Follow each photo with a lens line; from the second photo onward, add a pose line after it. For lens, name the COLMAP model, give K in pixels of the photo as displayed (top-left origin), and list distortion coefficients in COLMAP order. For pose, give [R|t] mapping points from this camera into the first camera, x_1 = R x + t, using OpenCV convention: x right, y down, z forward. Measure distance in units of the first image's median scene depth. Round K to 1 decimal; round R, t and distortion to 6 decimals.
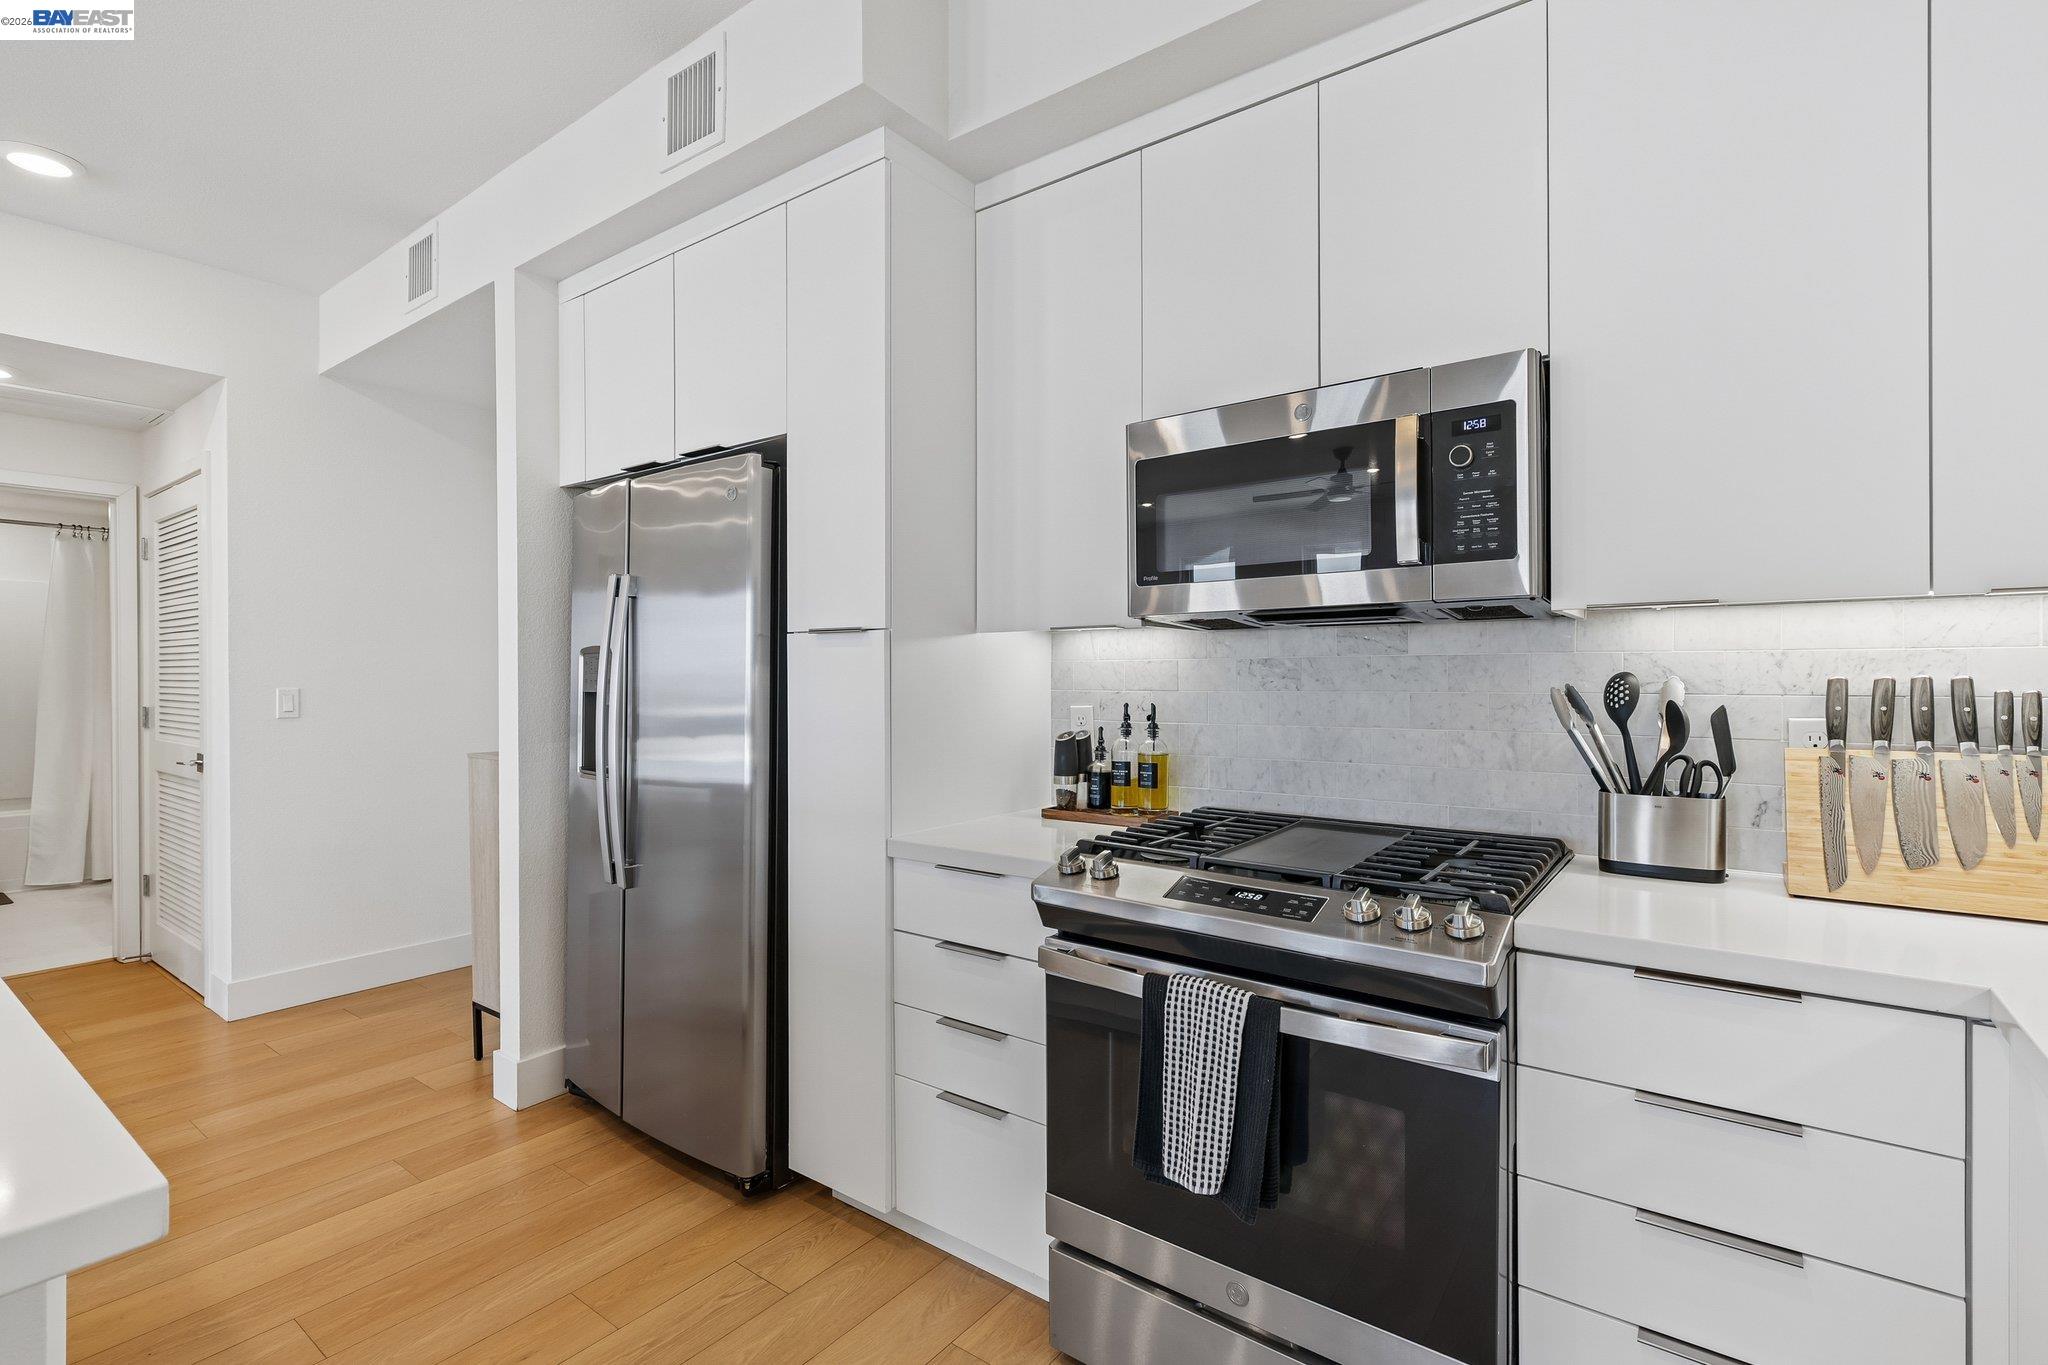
lens RADIAL K [[952.8, 0, 1023.0], [0, 952.8, 678.8], [0, 0, 1]] dist [-0.003685, 0.001373]
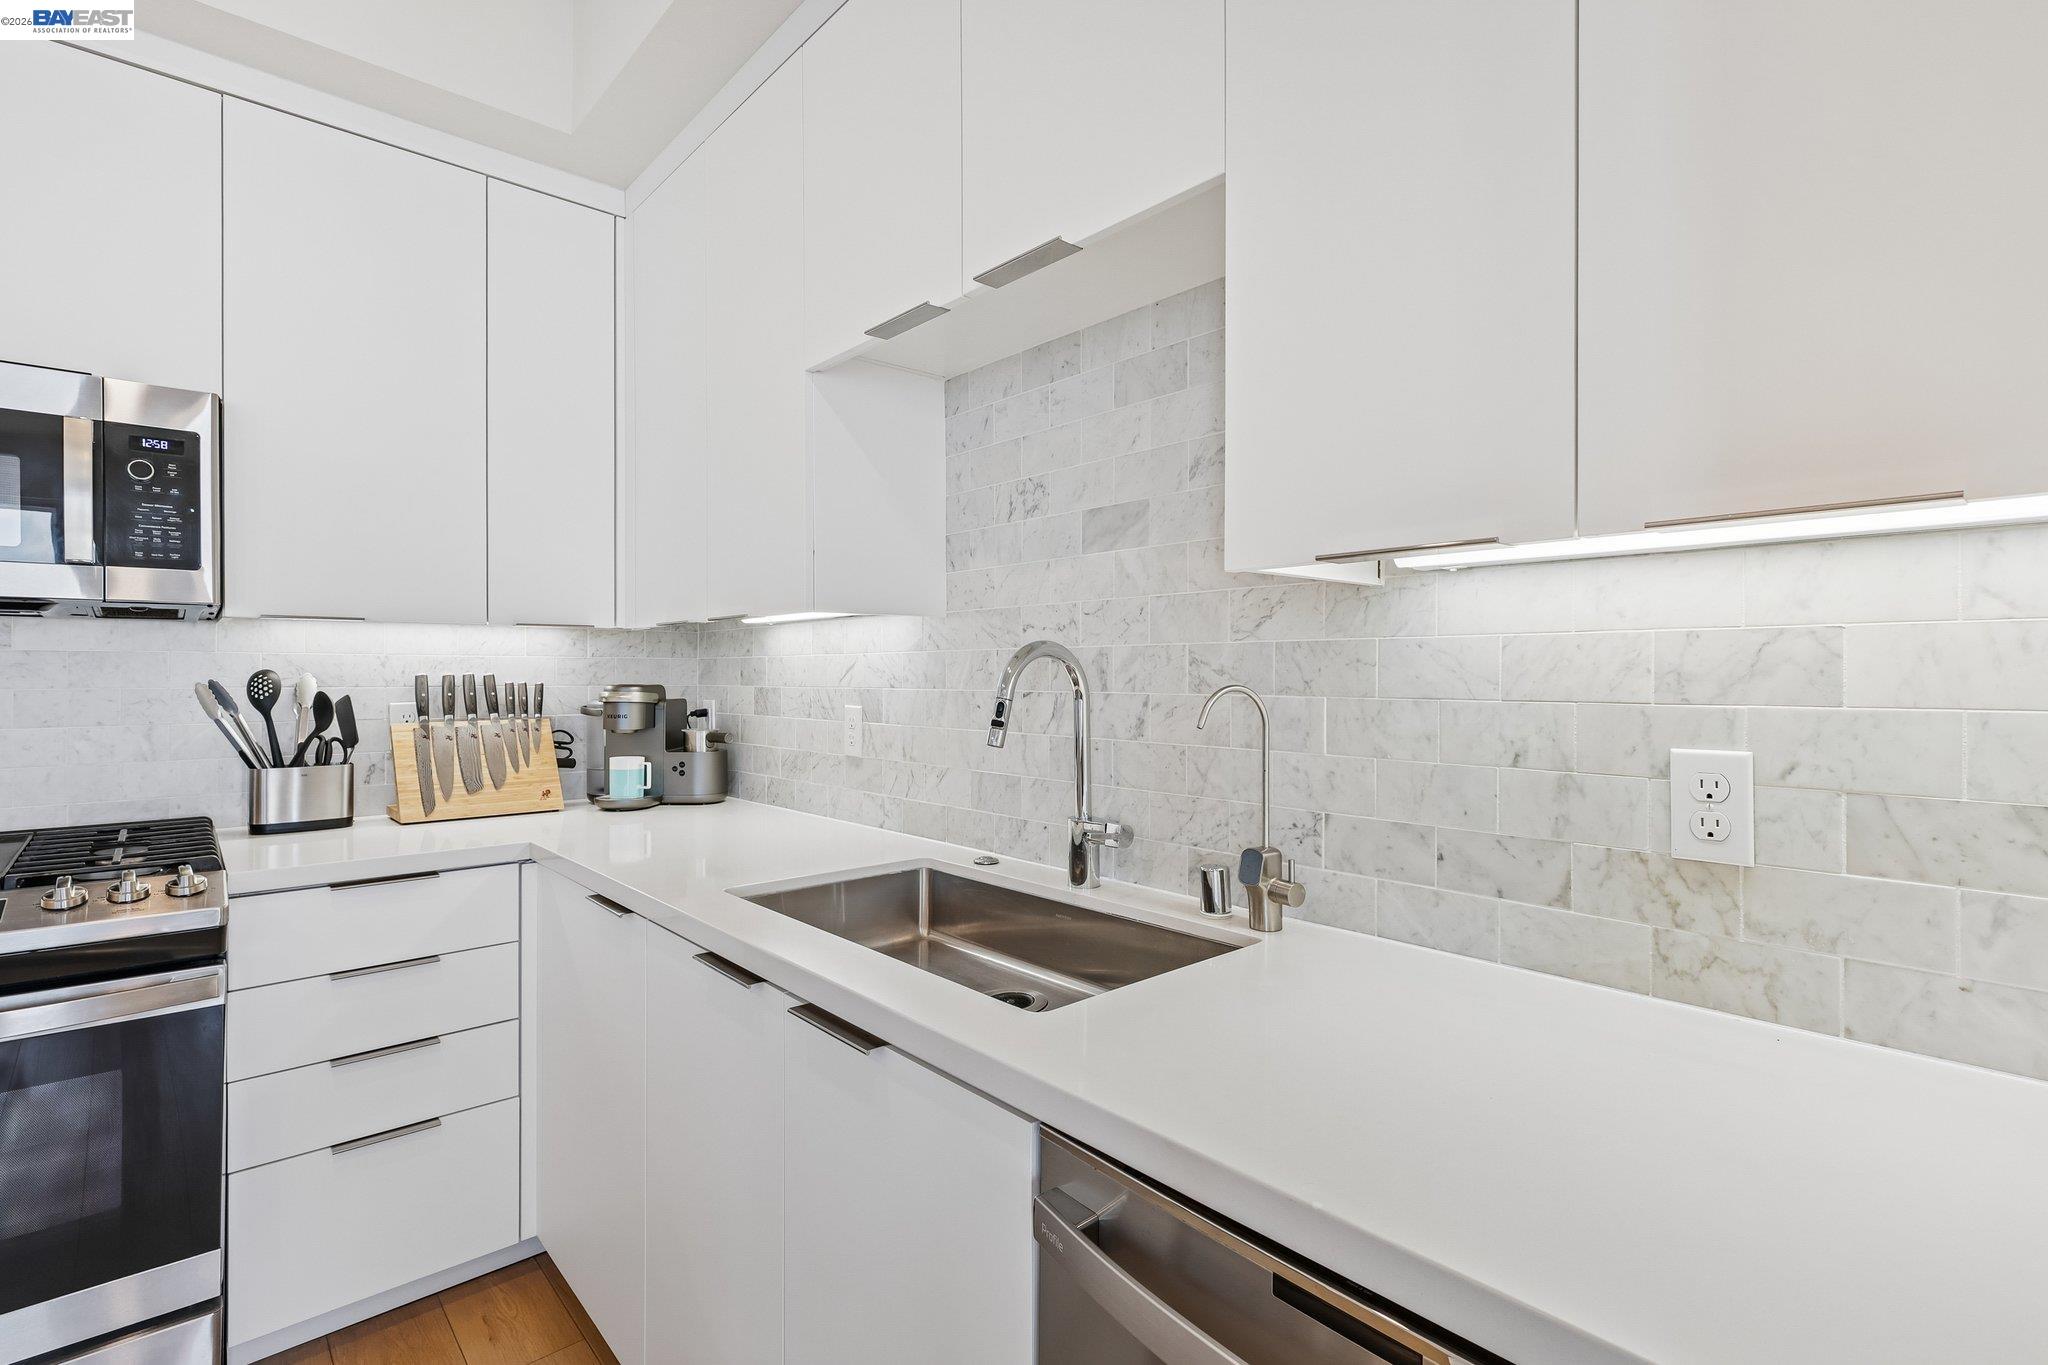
lens RADIAL K [[952.8, 0, 1022.2], [0, 952.8, 670.7], [0, 0, 1]] dist [-0.003685, 0.001373]
pose [[0.194622, 0.005191, 0.980865, -0.365487], [0.002067, 0.999982, -0.005703, 0.003423], [-0.980876, 0.003138, 0.194608, -0.177842]]
